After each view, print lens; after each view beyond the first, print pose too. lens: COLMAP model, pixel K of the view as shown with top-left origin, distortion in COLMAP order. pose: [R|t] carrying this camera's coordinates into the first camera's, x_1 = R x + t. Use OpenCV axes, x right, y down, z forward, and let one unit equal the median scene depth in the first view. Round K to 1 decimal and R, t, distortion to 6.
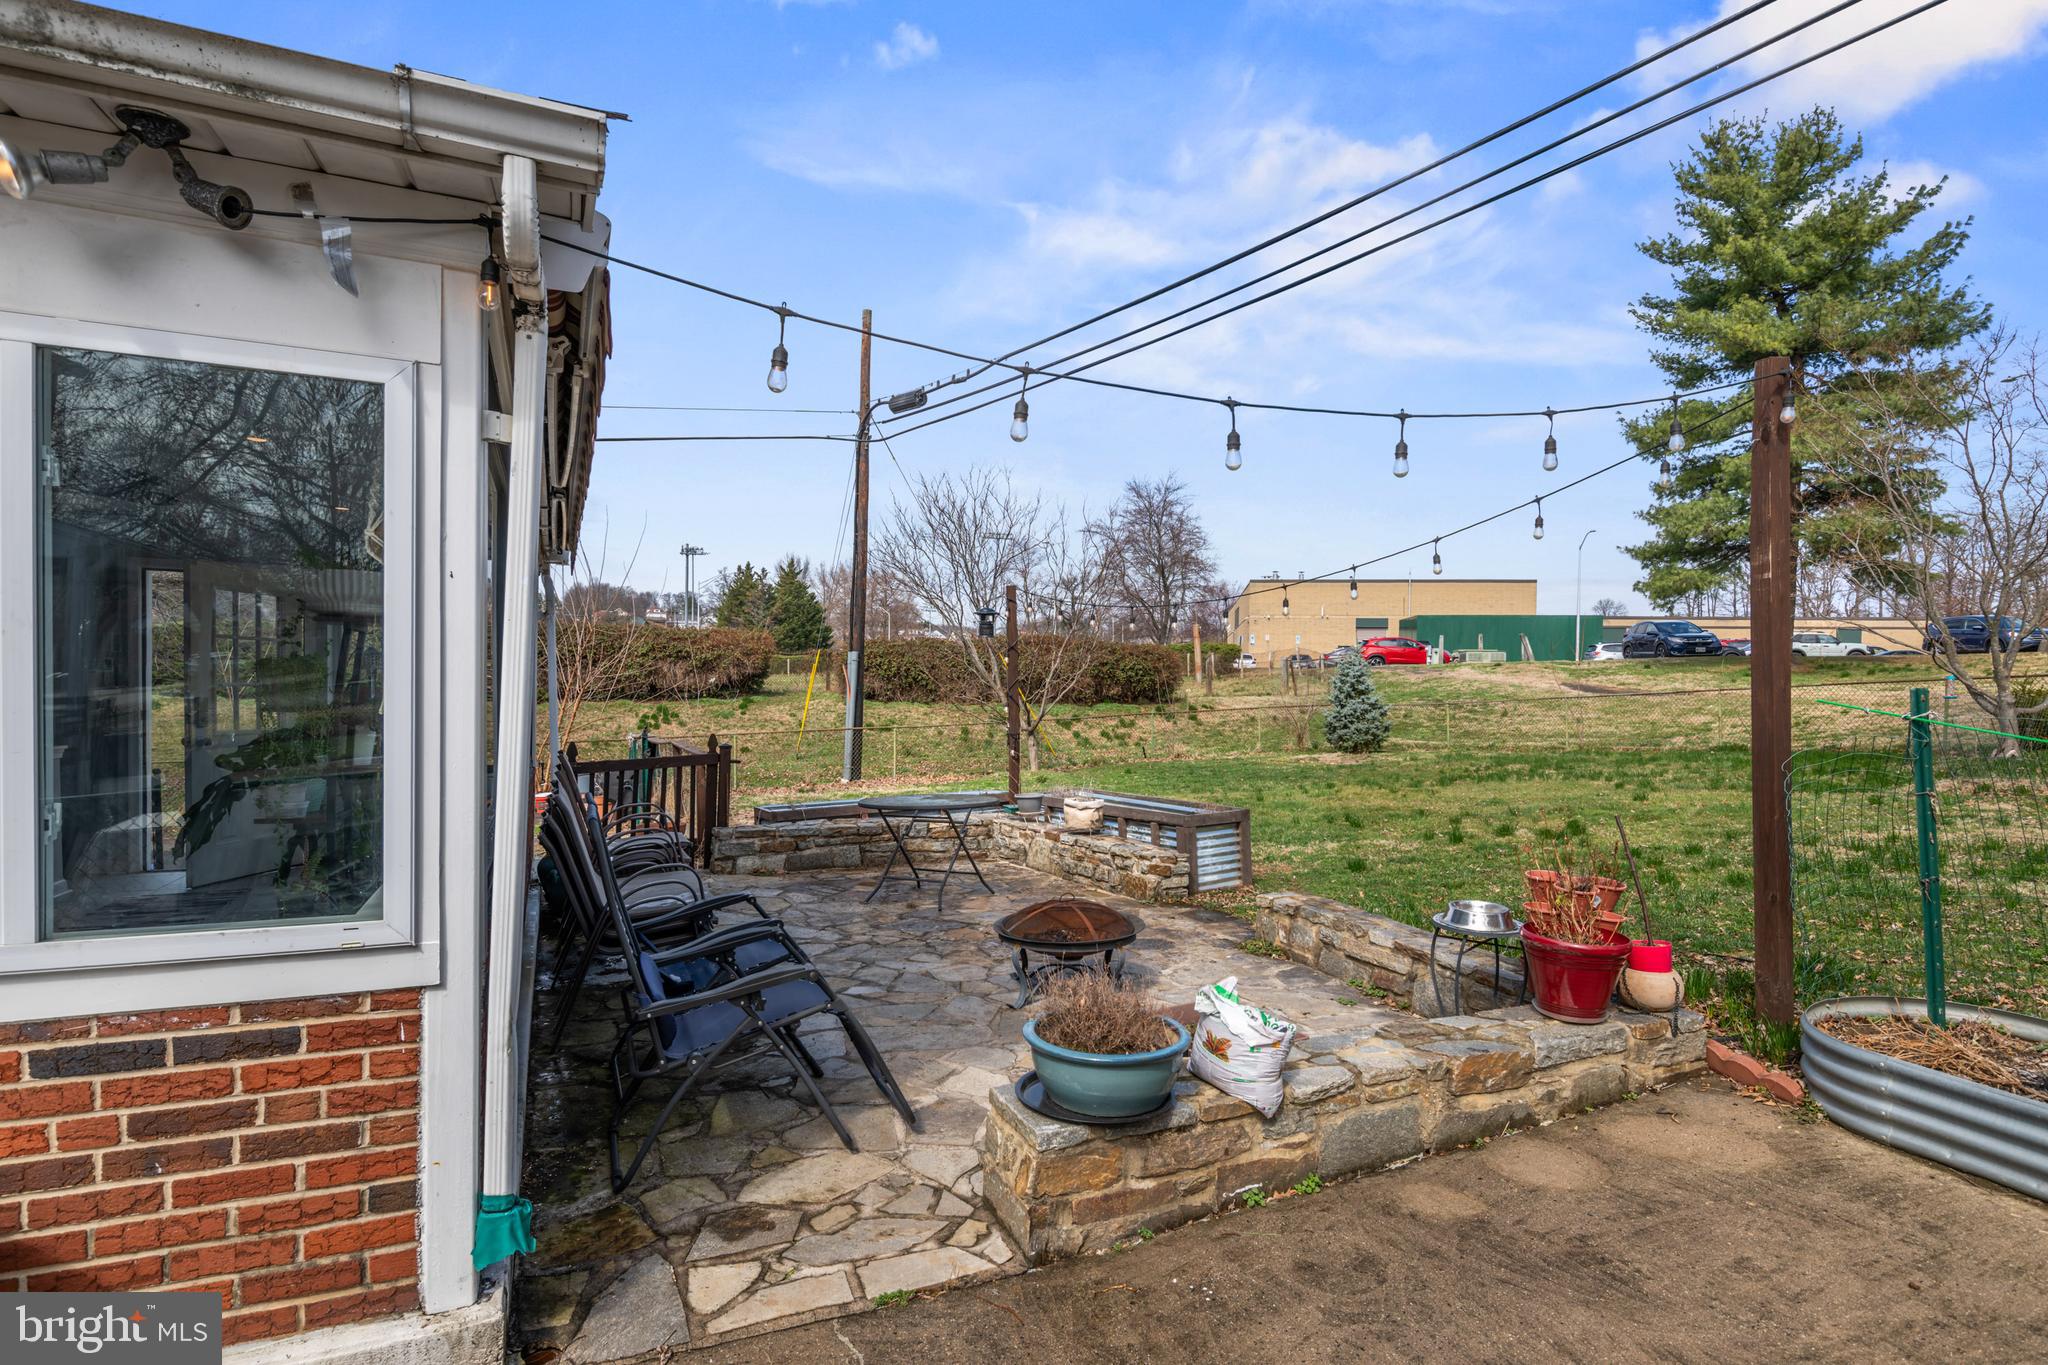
lens RADIAL K [[1040.5, 0, 1032.6], [0, 1040.5, 714.0], [0, 0, 1]] dist [-0.002659, 0.000338]
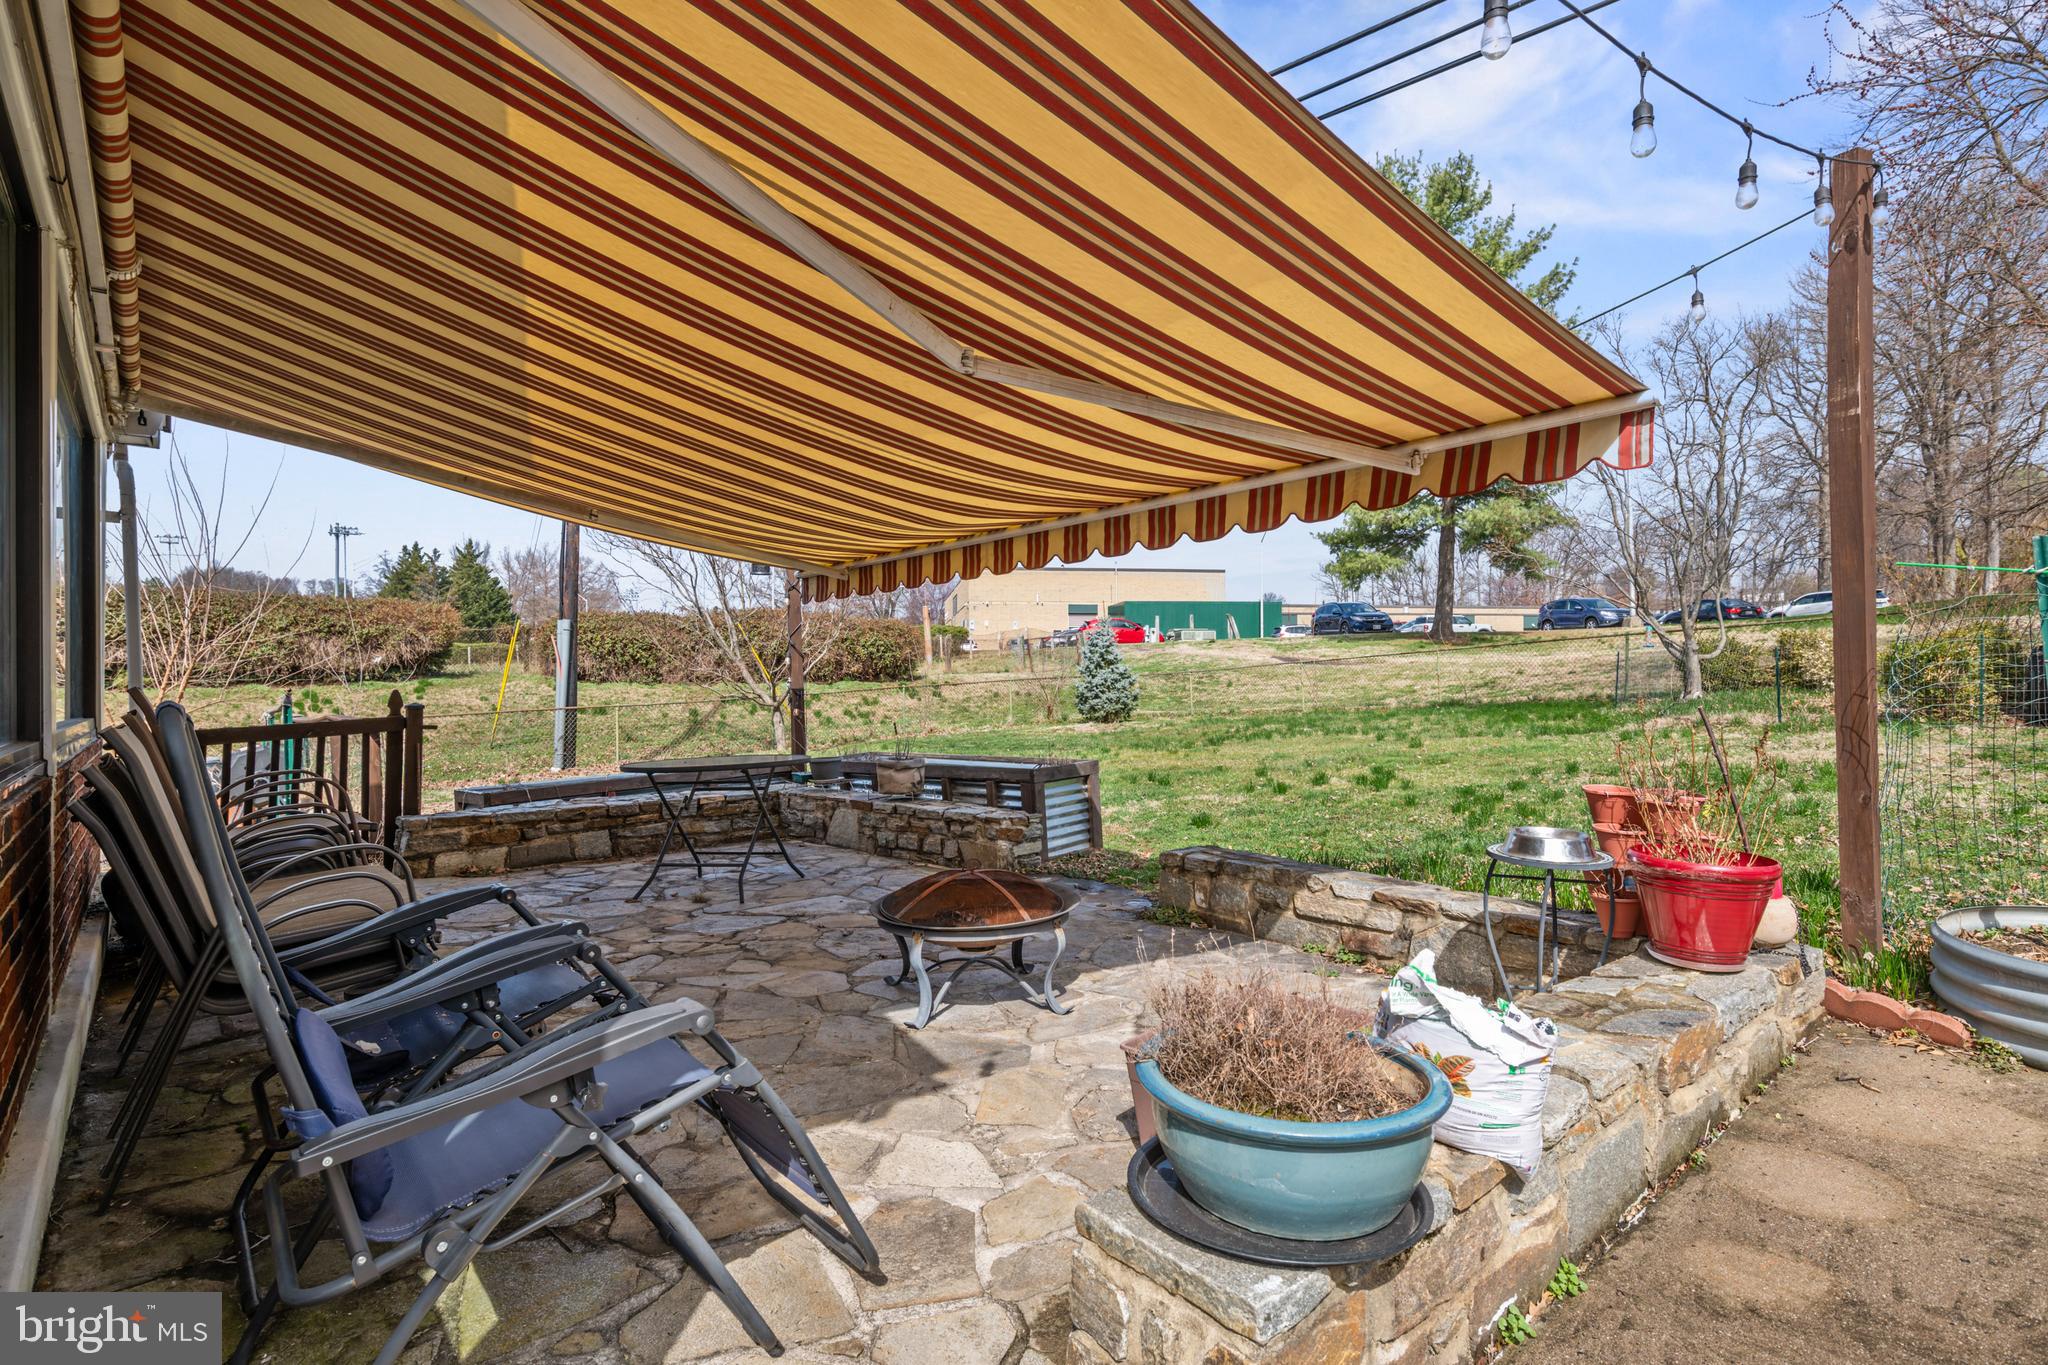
lens RADIAL K [[1023.1, 0, 1025.3], [0, 1023.1, 685.0], [0, 0, 1]] dist [-0.004609, 0.000913]
pose [[0.963168, -0.019279, 0.268209, -0.073208], [0.024553, 0.999565, -0.016323, 0.039698], [-0.267778, 0.022307, 0.963222, 0.187813]]
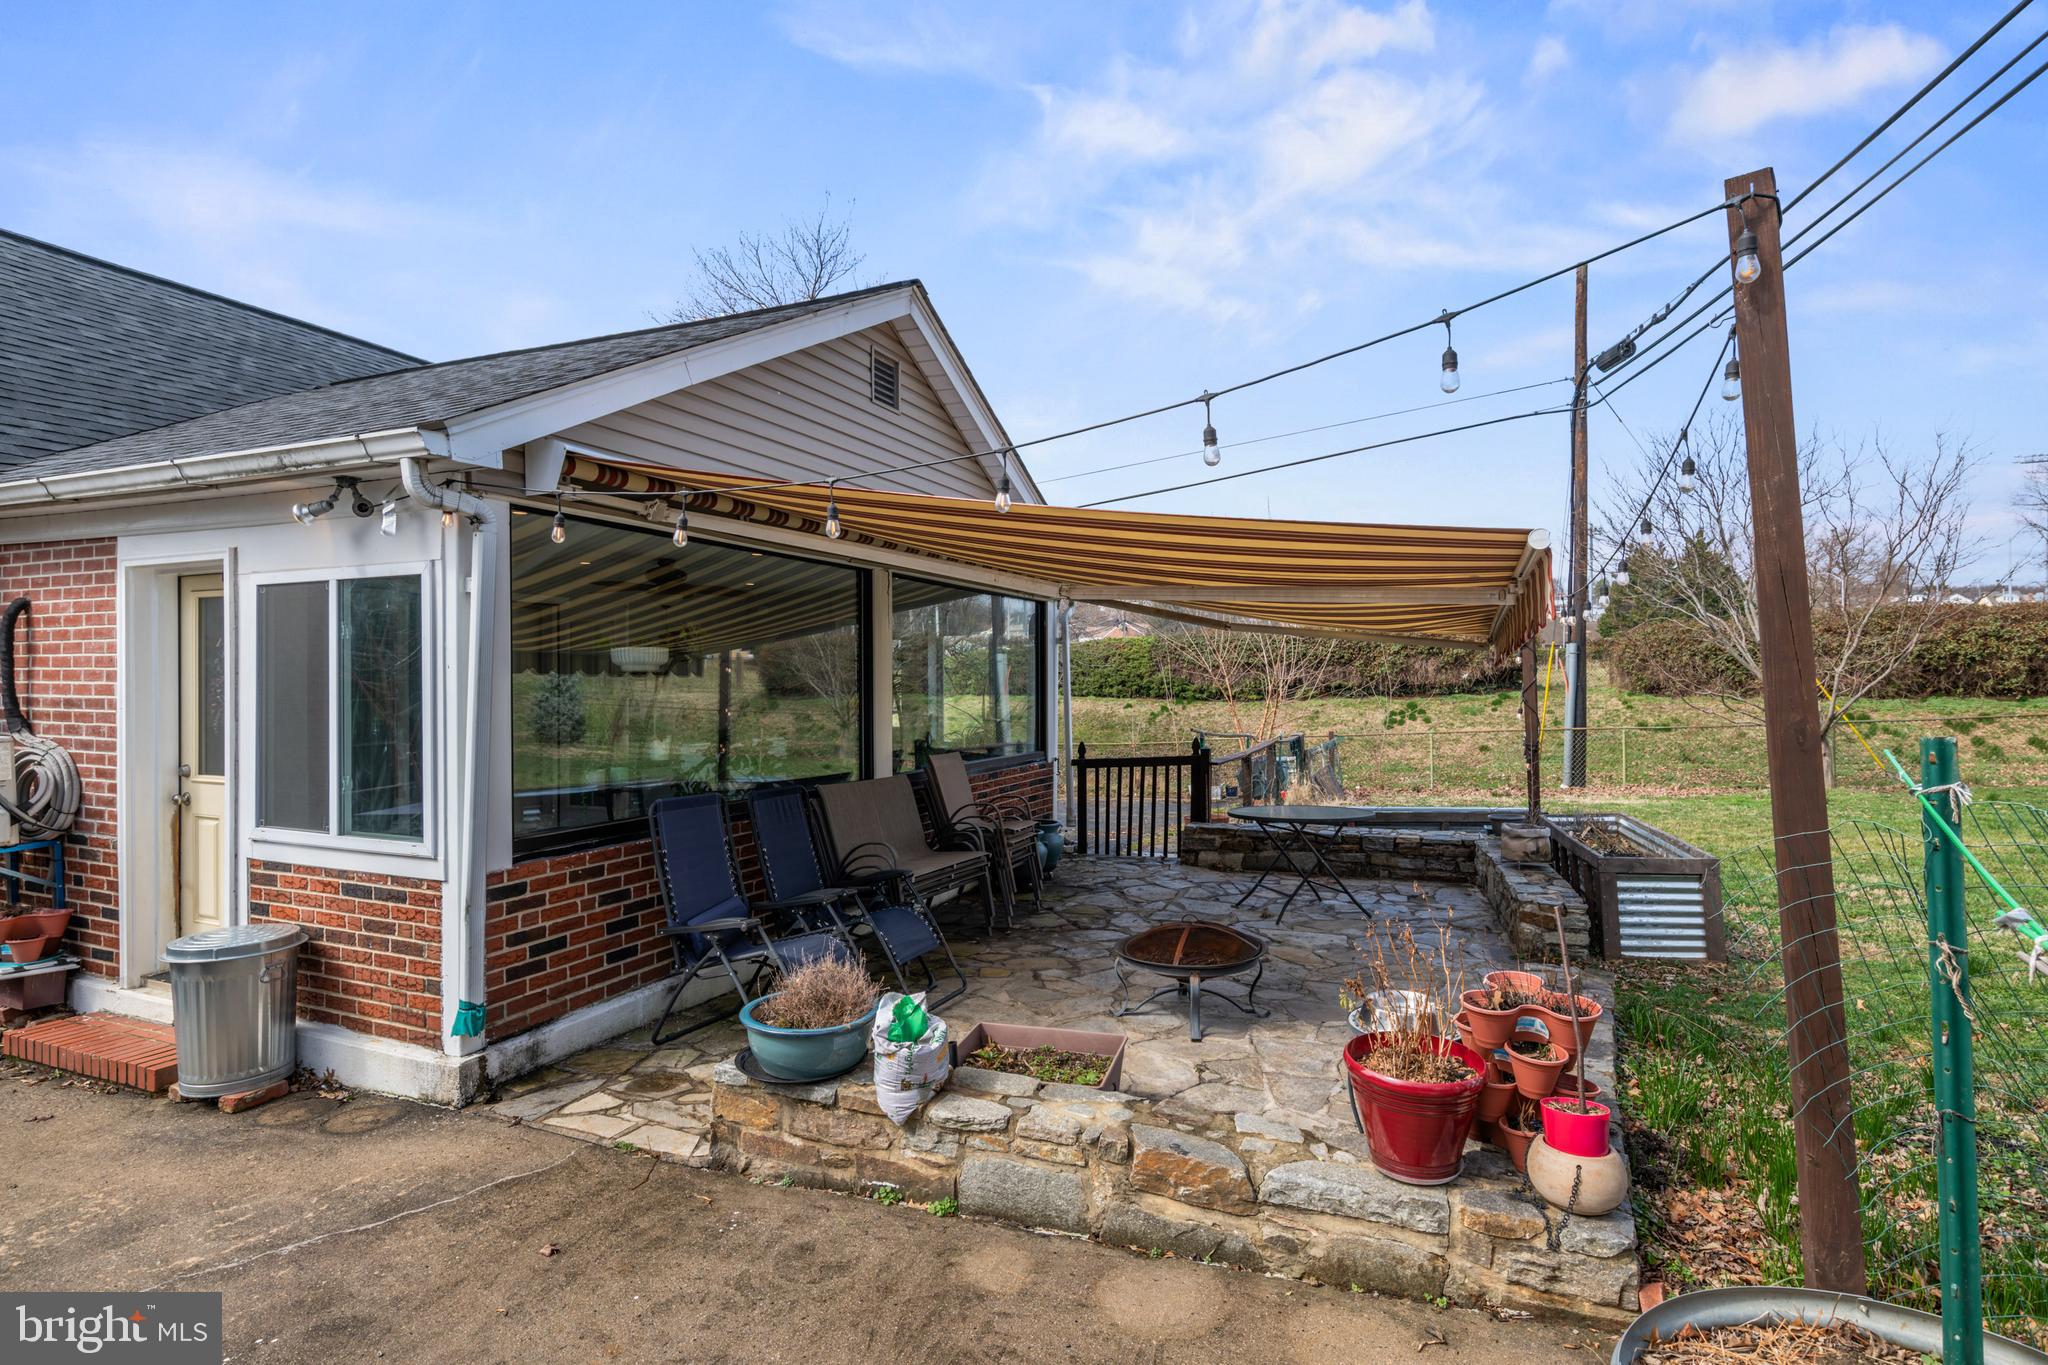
lens RADIAL K [[1029.8, 0, 1033.0], [0, 1029.8, 680.2], [0, 0, 1]] dist [-0.002797, 0.001616]
pose [[0.663937, -0.016518, -0.747606, 0.413212], [-0.000754, 0.999741, -0.022758, -0.017493], [0.747788, 0.015673, 0.663753, 0.144122]]
